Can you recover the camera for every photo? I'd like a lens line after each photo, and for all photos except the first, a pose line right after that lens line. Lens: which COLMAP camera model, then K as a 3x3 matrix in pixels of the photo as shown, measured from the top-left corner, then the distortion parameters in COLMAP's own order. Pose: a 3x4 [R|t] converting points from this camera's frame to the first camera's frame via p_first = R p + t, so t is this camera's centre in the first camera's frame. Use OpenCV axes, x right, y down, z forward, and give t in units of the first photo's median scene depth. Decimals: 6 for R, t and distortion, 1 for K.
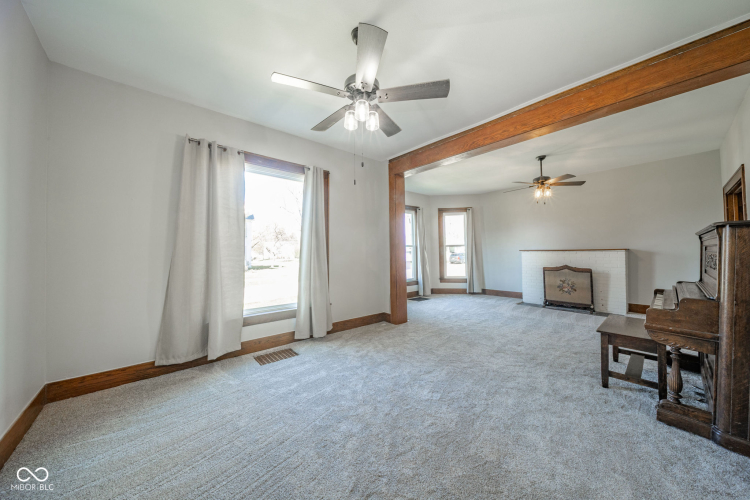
lens RADIAL K [[263.6, 0, 375.0], [0, 263.6, 248.7], [0, 0, 1]] dist [-0.000444, -0.000124]
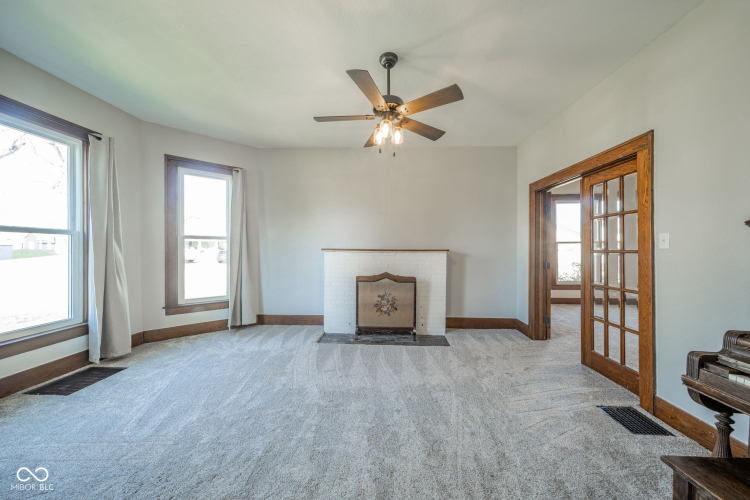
lens RADIAL K [[263.6, 0, 375.0], [0, 263.6, 248.7], [0, 0, 1]] dist [-0.000444, -0.000124]
pose [[0.690030, 0.018056, 0.723556, 0.215241], [-0.025748, 0.999668, -0.000391, 0.002741], [-0.723323, -0.018360, 0.690266, 0.548385]]
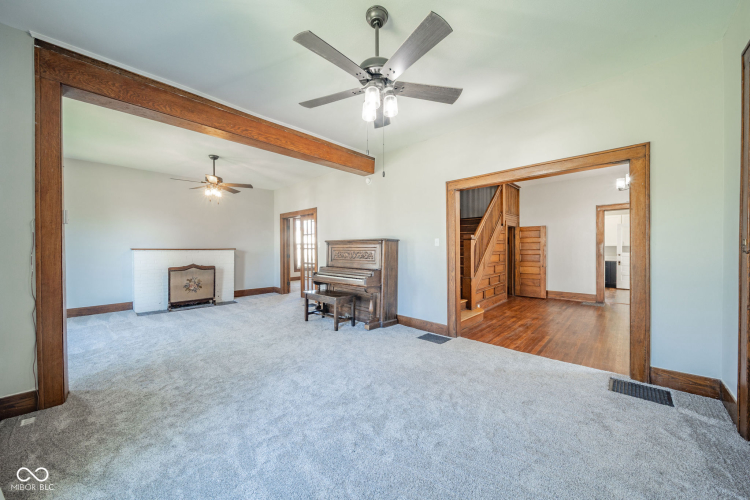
lens RADIAL K [[263.6, 0, 375.0], [0, 263.6, 248.7], [0, 0, 1]] dist [-0.000444, -0.000124]
pose [[-0.094480, 0.013905, 0.995430, -0.350410], [-0.010964, 0.999827, -0.015007, 0.010518], [-0.995466, -0.012332, -0.094312, 0.389290]]
